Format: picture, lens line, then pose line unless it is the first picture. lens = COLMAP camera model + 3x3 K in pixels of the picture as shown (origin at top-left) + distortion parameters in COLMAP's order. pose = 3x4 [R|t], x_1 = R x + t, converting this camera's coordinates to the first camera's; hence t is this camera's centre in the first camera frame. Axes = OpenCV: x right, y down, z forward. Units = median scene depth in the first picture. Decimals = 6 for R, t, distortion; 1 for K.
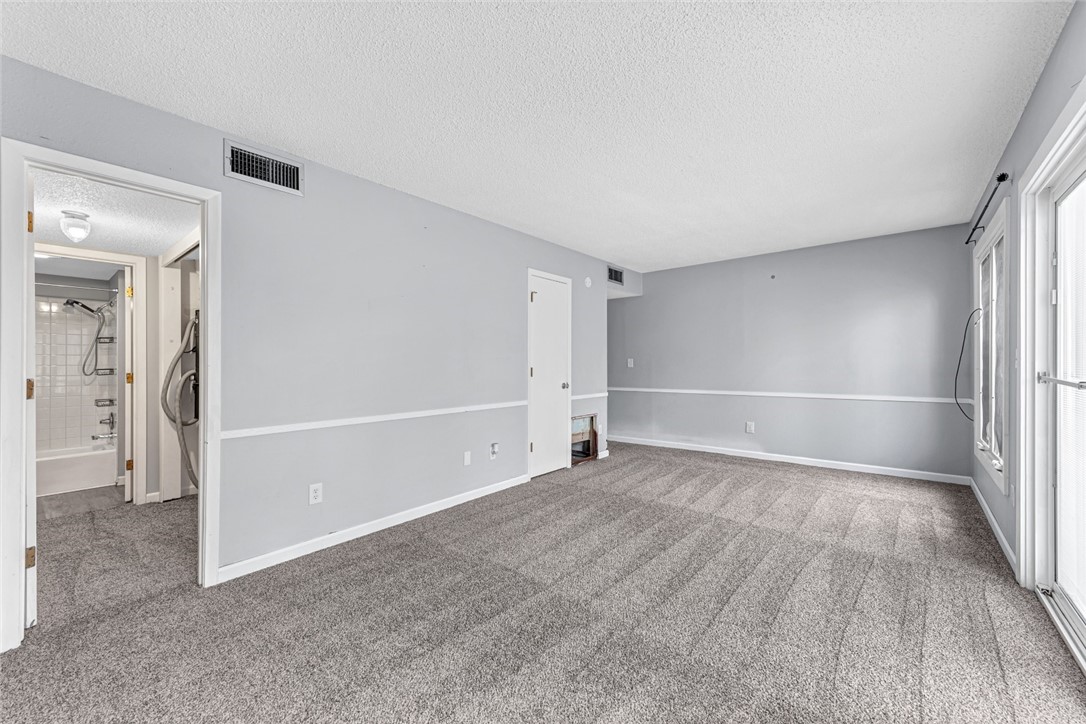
lens RADIAL K [[430.6, 0, 539.7], [0, 430.6, 366.3], [0, 0, 1]] dist [0.010869, -0.003347]
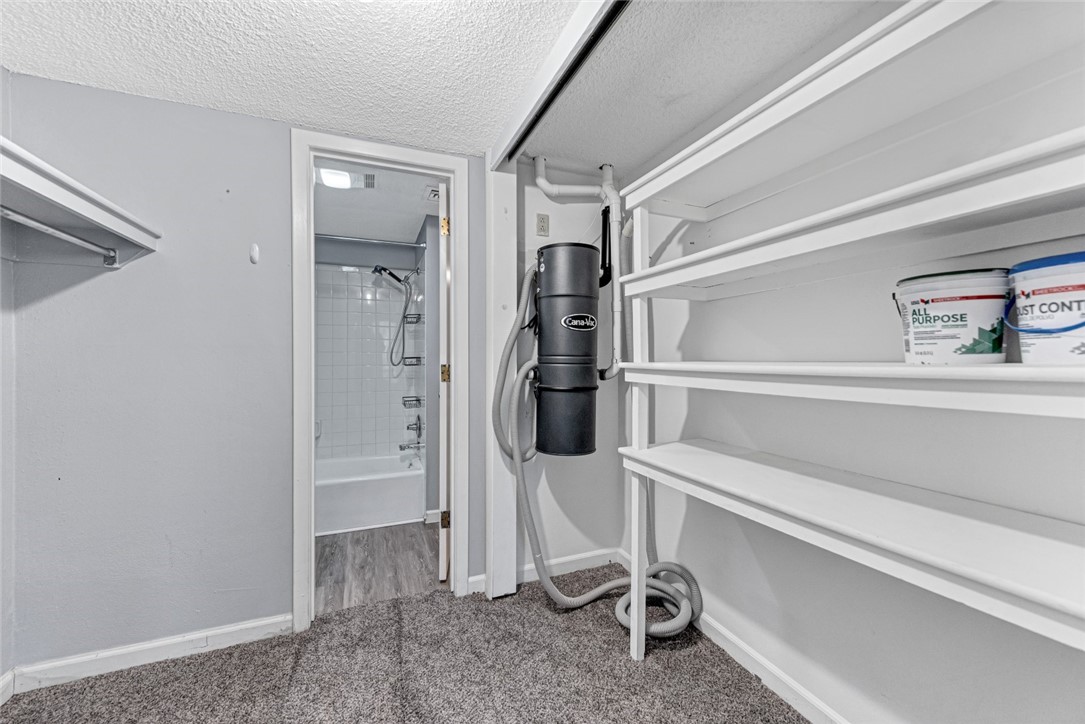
lens RADIAL K [[430.2, 0, 542.5], [0, 430.2, 363.6], [0, 0, 1]] dist [0.010869, -0.003347]
pose [[0.885416, 0.011014, -0.464669, -0.469639], [-0.003365, 0.999845, 0.017287, 0.003289], [0.464787, -0.013743, 0.885316, 0.458449]]
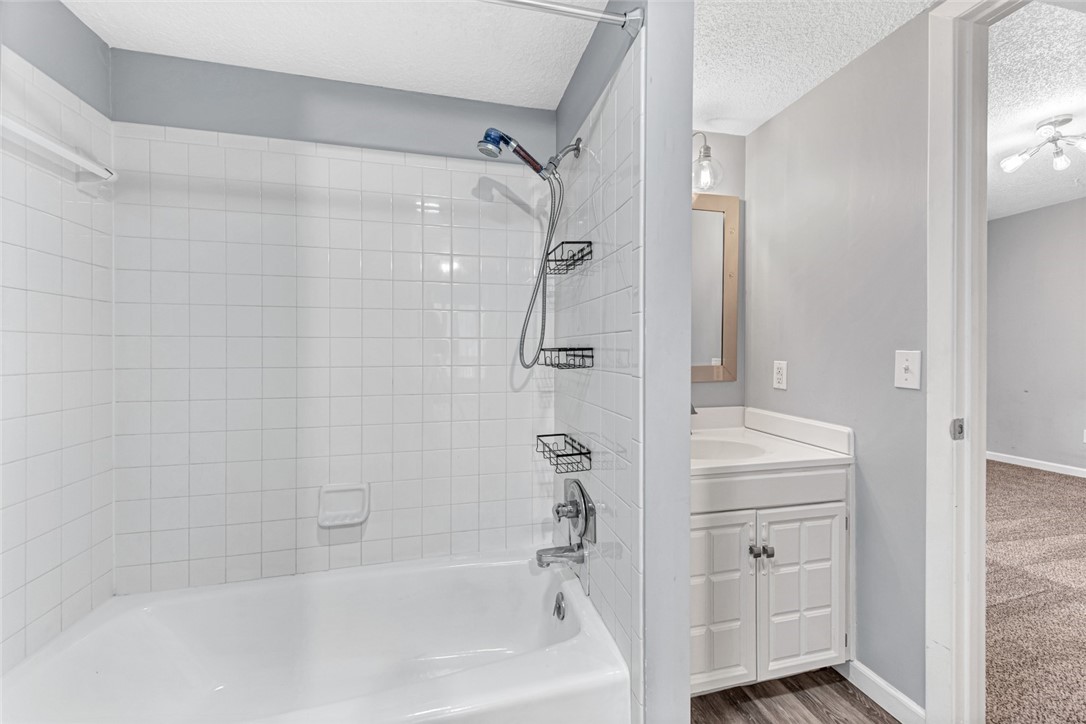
lens RADIAL K [[430.6, 0, 543.7], [0, 430.6, 354.6], [0, 0, 1]] dist [0.010869, -0.003347]
pose [[0.805158, 0.007669, -0.593010, -0.850966], [-0.003541, 0.999961, 0.008125, 0.009347], [0.593049, -0.004442, 0.805154, 0.756392]]
